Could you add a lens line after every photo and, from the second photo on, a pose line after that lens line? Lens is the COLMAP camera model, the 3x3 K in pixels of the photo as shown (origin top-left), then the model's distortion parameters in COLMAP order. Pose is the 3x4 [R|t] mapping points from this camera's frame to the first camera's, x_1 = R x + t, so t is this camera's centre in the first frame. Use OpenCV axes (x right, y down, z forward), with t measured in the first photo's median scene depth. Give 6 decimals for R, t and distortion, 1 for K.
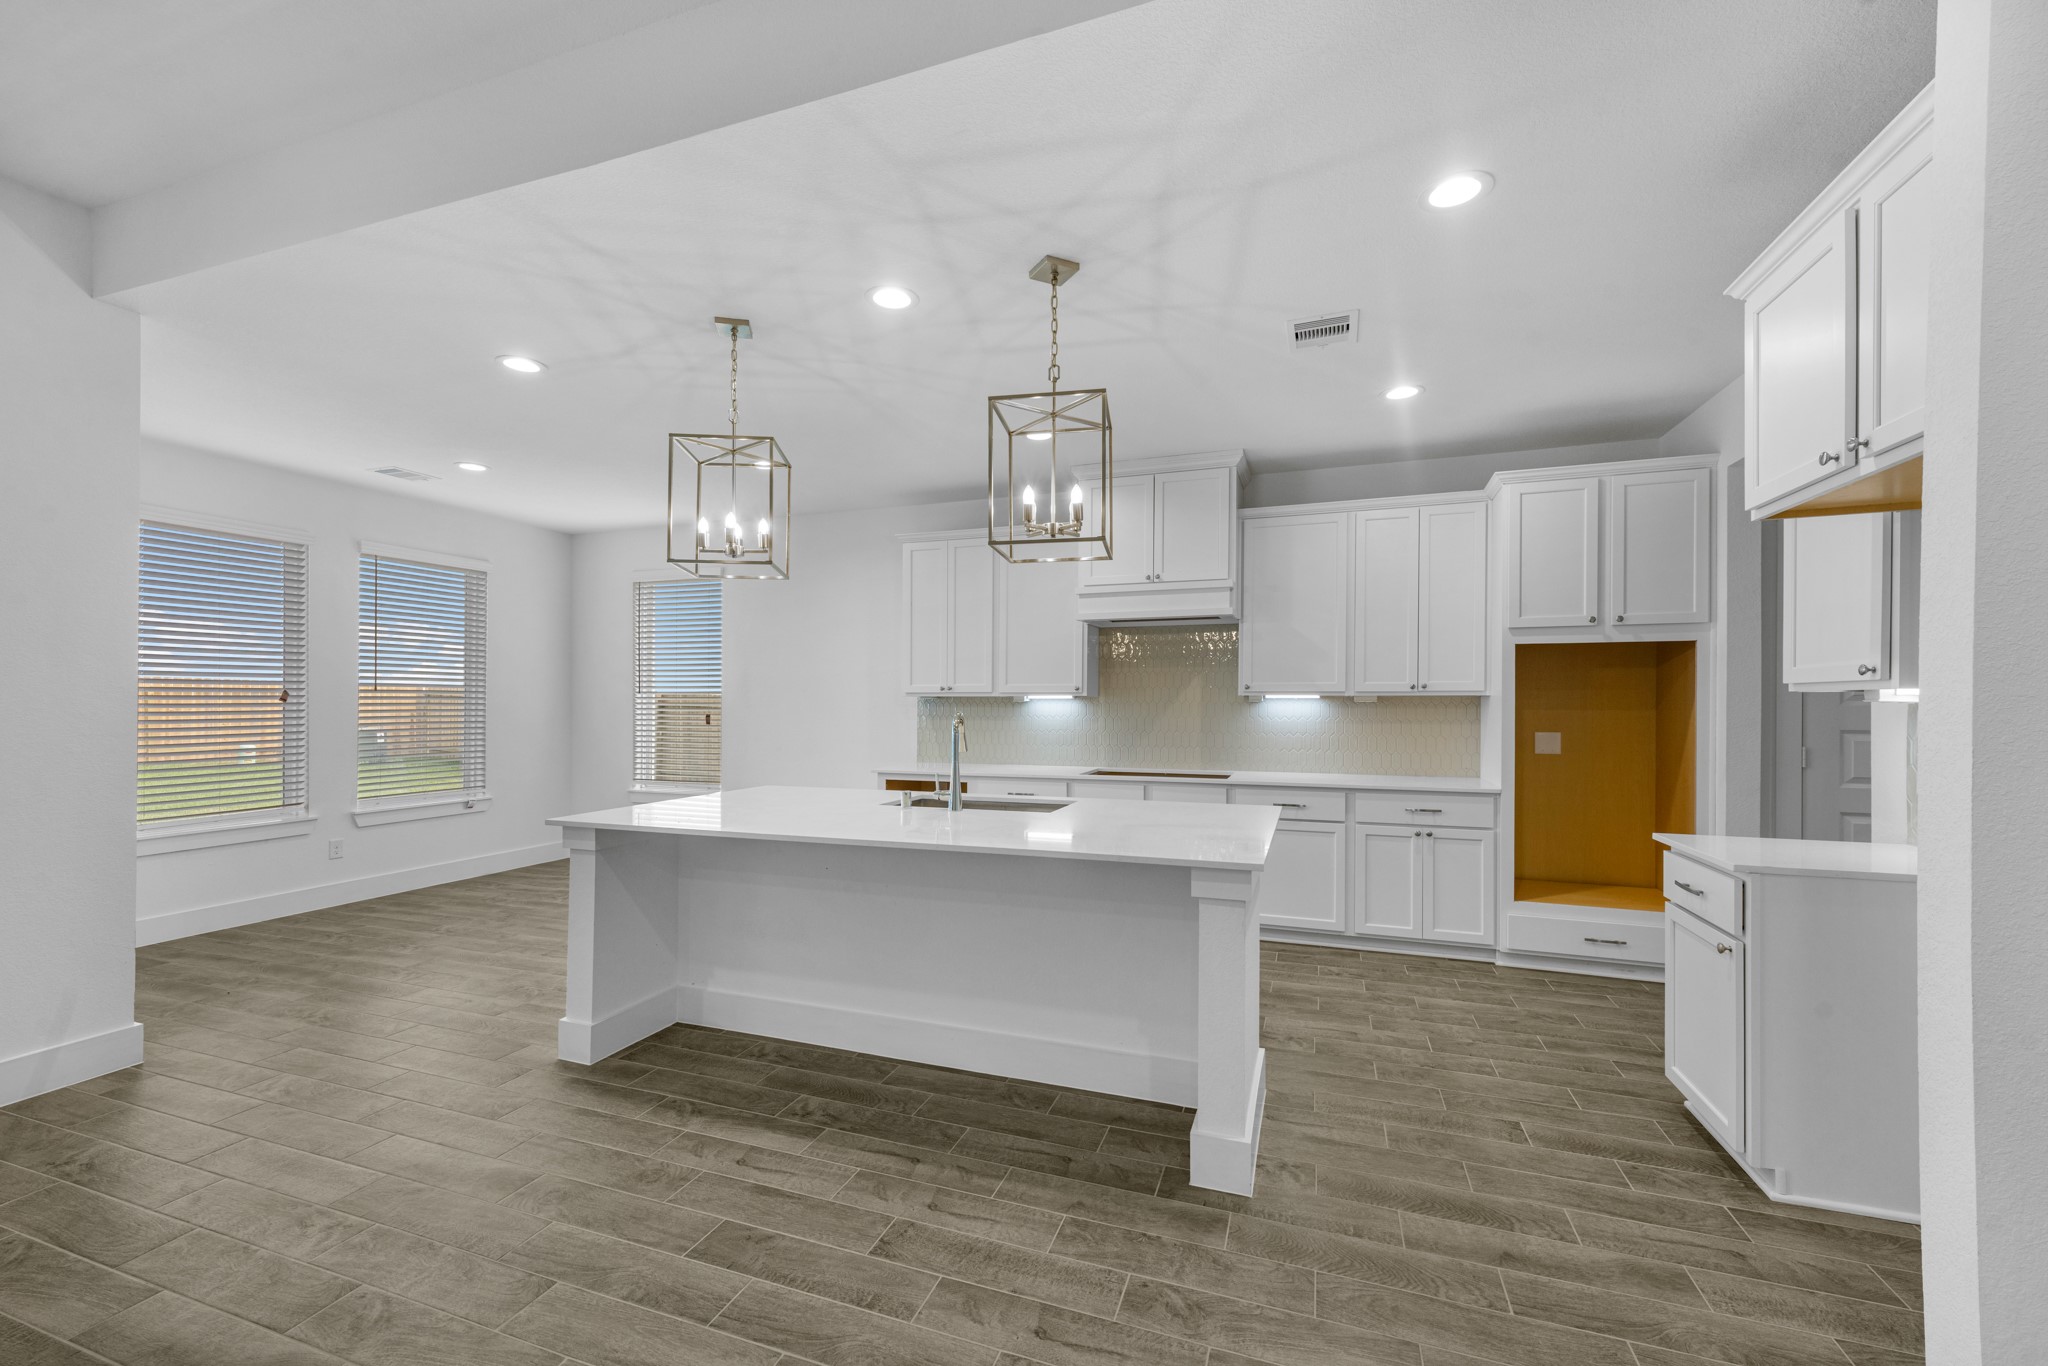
lens RADIAL K [[844.8, 0, 1023.5], [0, 844.8, 697.6], [0, 0, 1]] dist [0.009057, -0.000013]
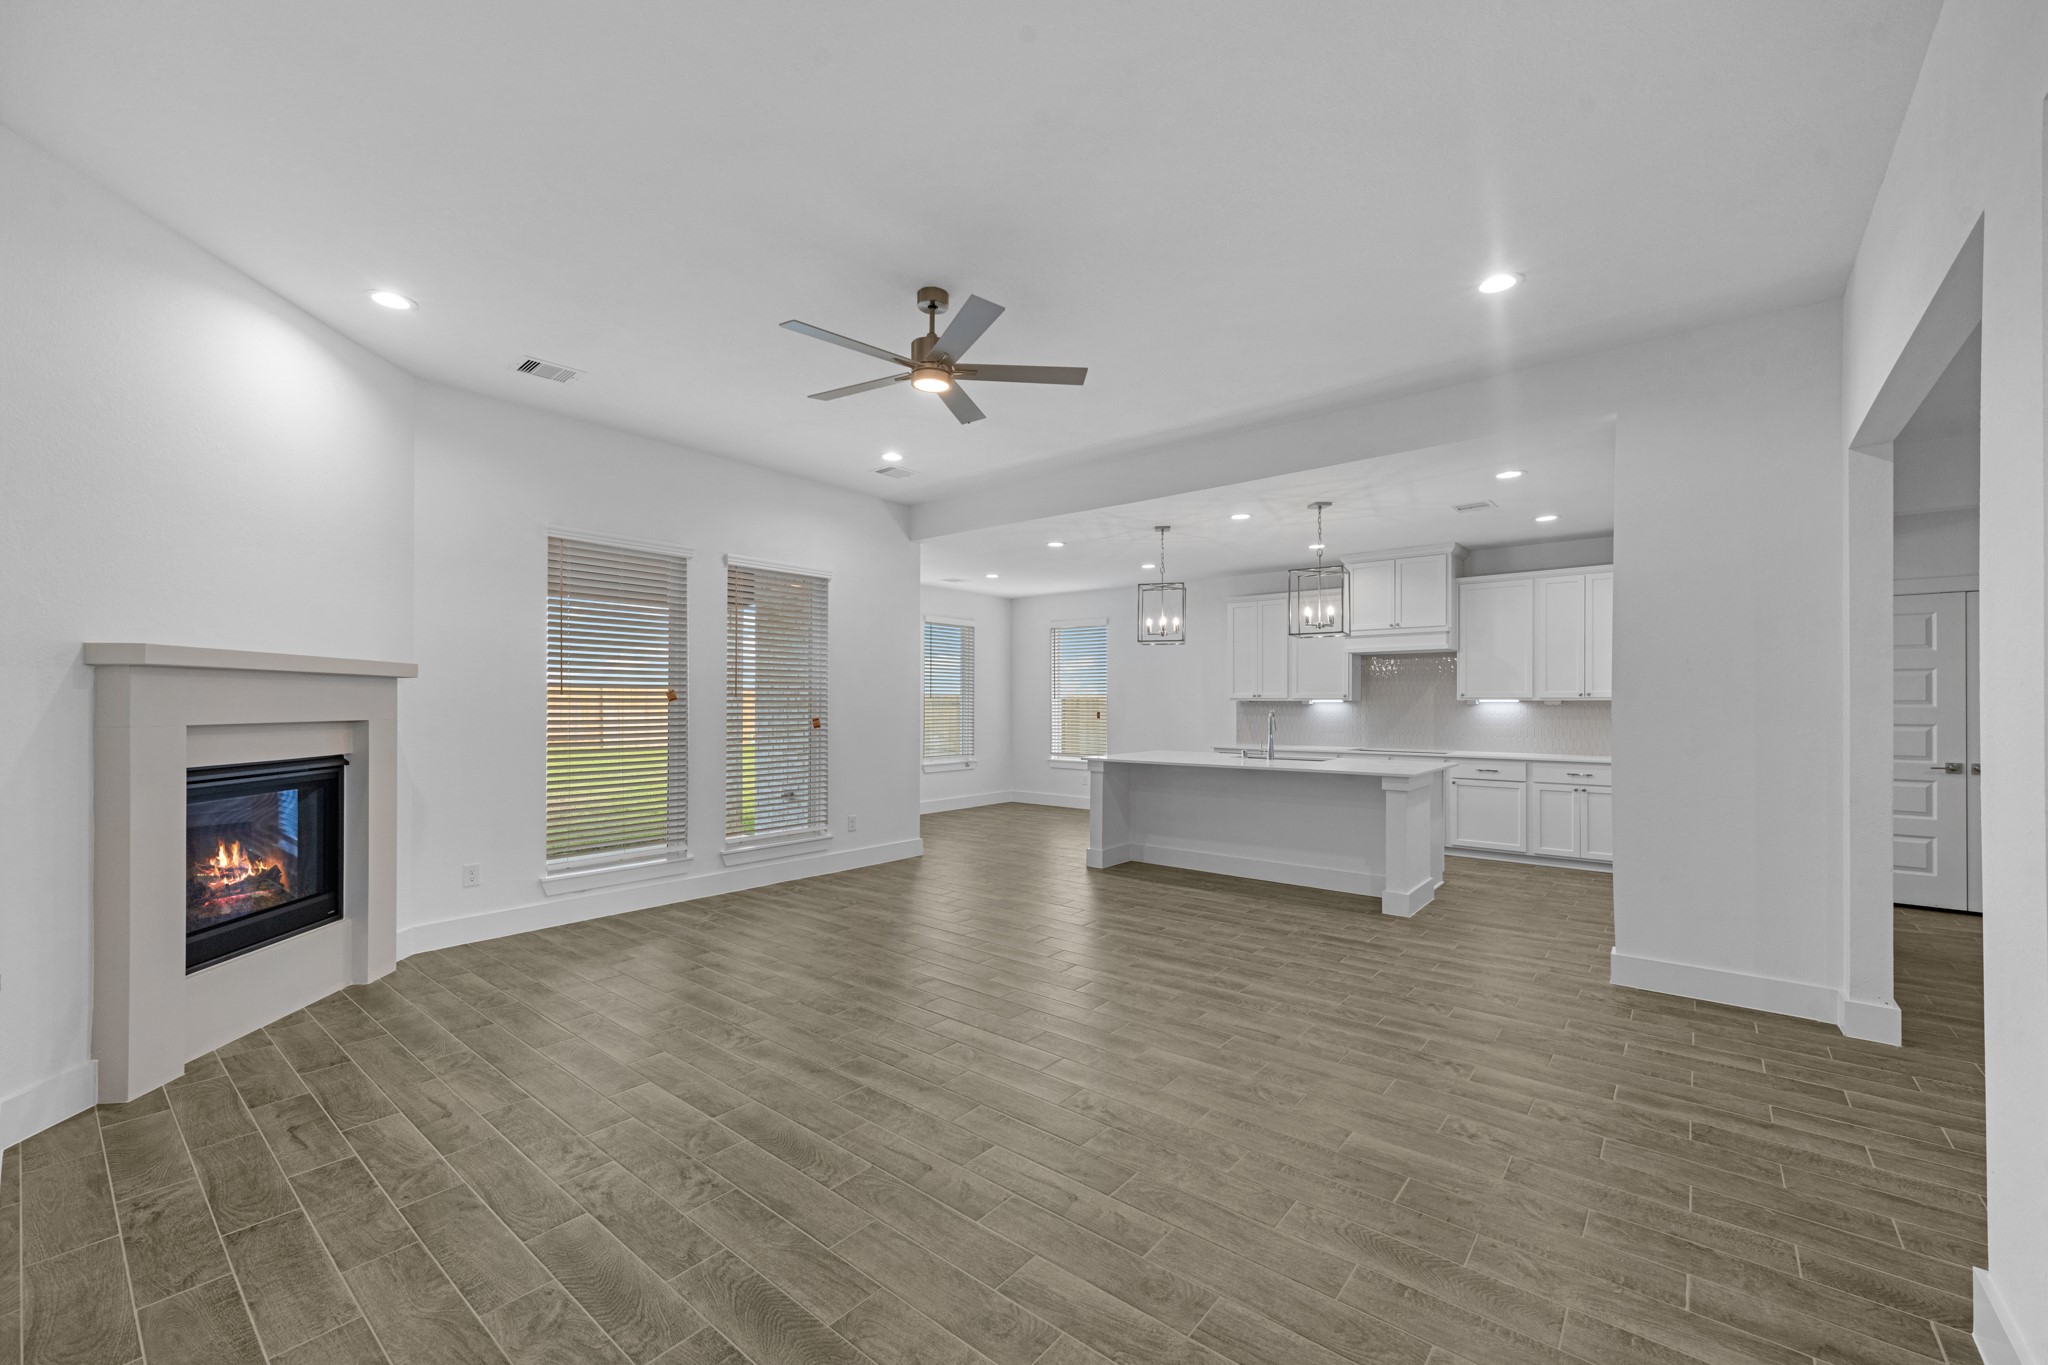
lens RADIAL K [[844.8, 0, 1034.4], [0, 844.8, 688.4], [0, 0, 1]] dist [0.009057, -0.000013]
pose [[0.949011, -0.005340, -0.315197, 0.018720], [0.001634, 0.999926, -0.012020, -0.010202], [0.315238, 0.010892, 0.948950, -1.055889]]
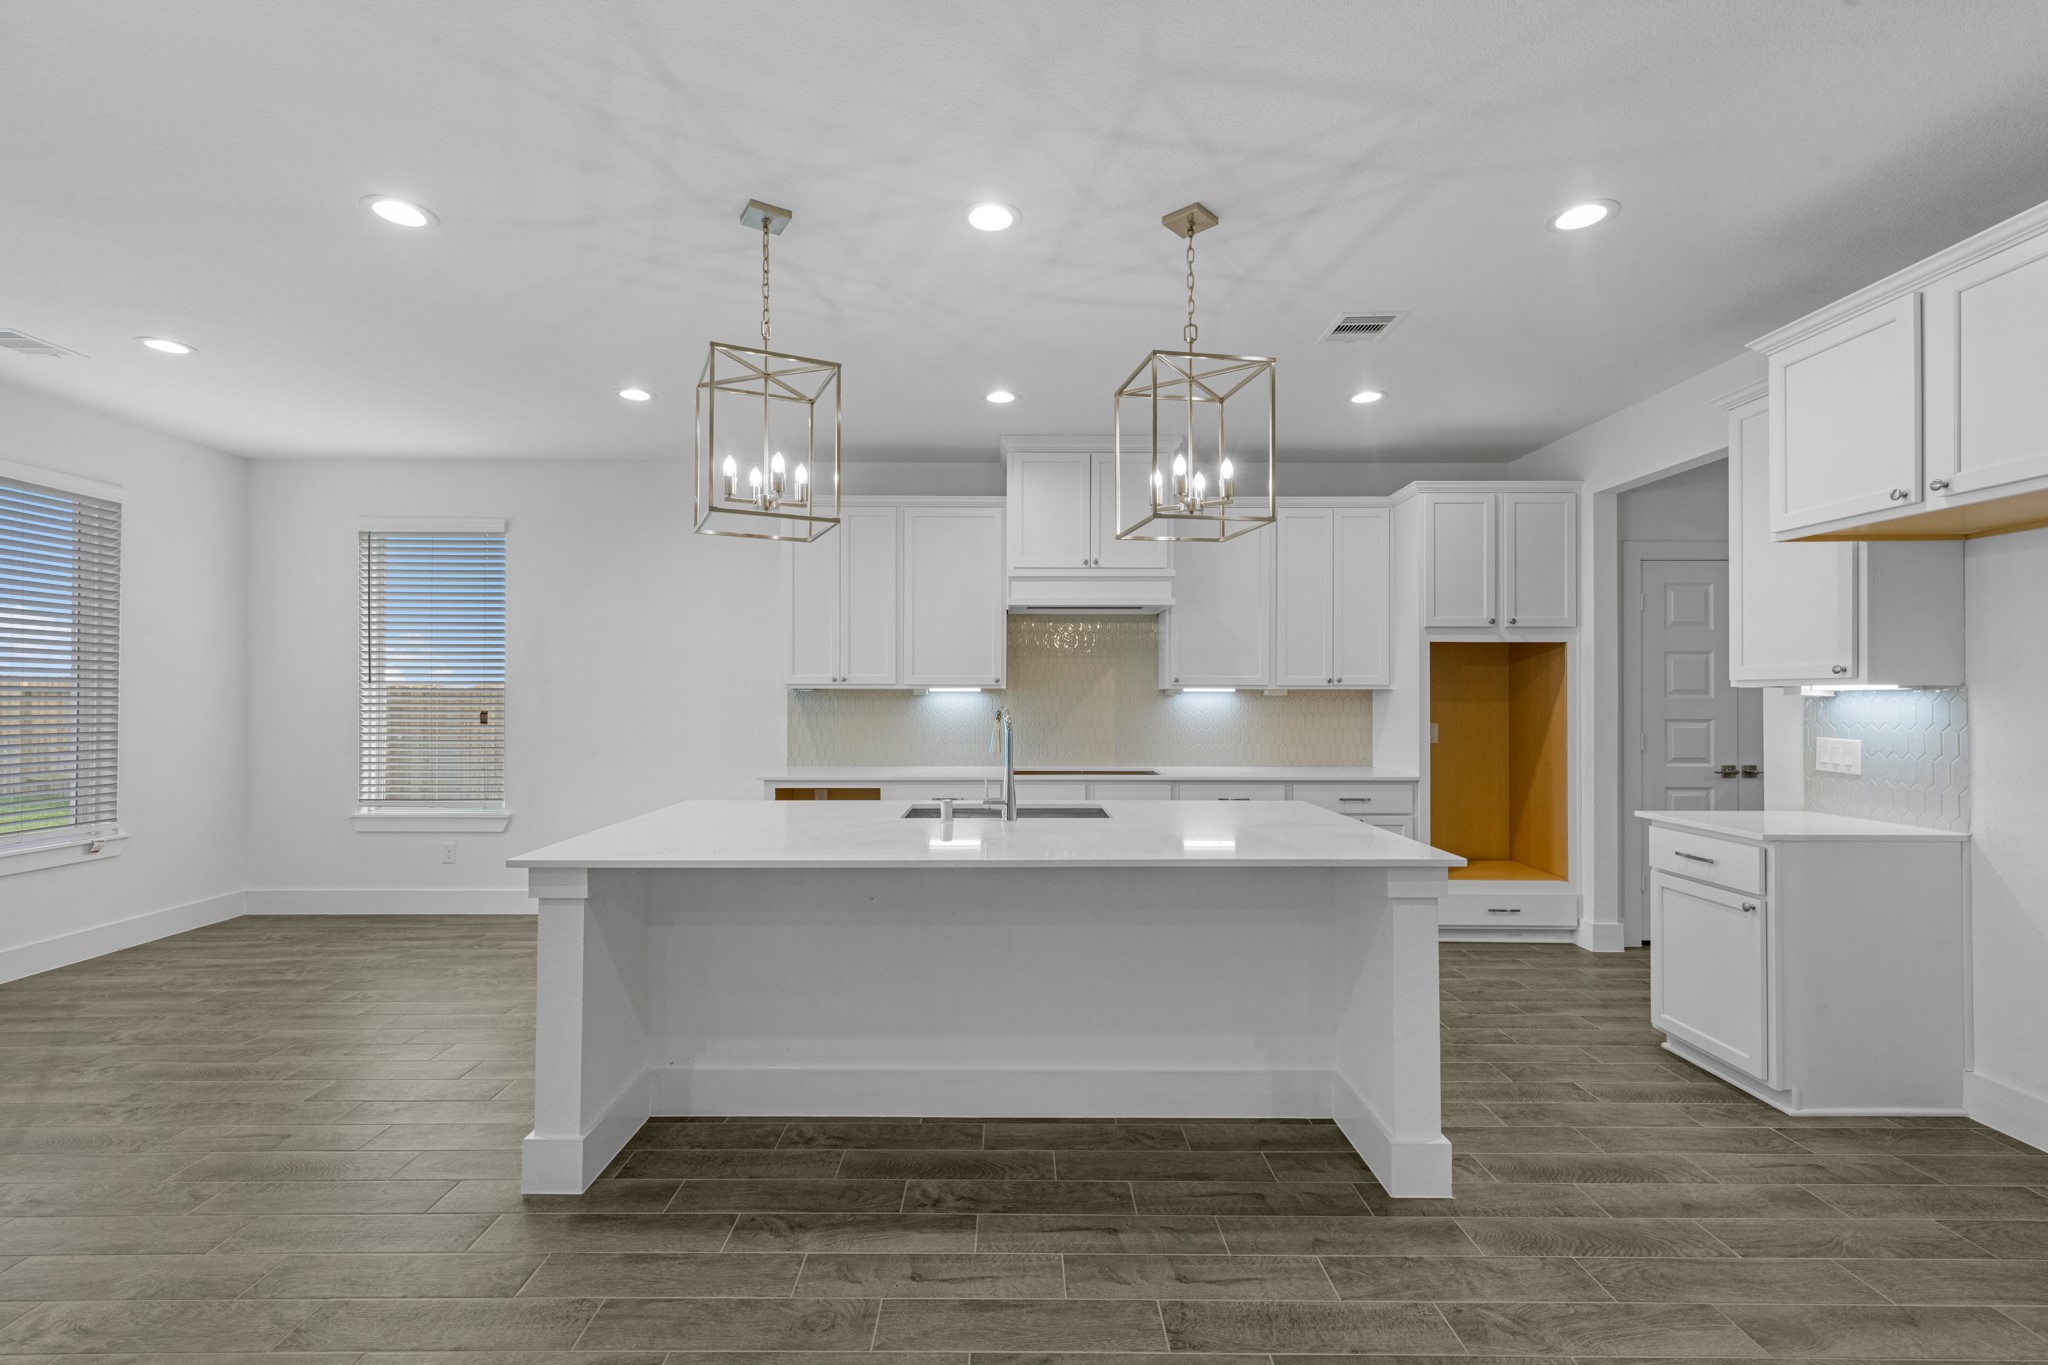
lens RADIAL K [[902.9, 0, 1031.1], [0, 902.9, 690.5], [0, 0, 1]] dist [0.009711, -0.000693]
pose [[0.938324, 0.002351, 0.345748, -0.381289], [-0.002311, 0.999997, -0.000525, 0.000613], [-0.345749, -0.000306, 0.938327, 0.123248]]
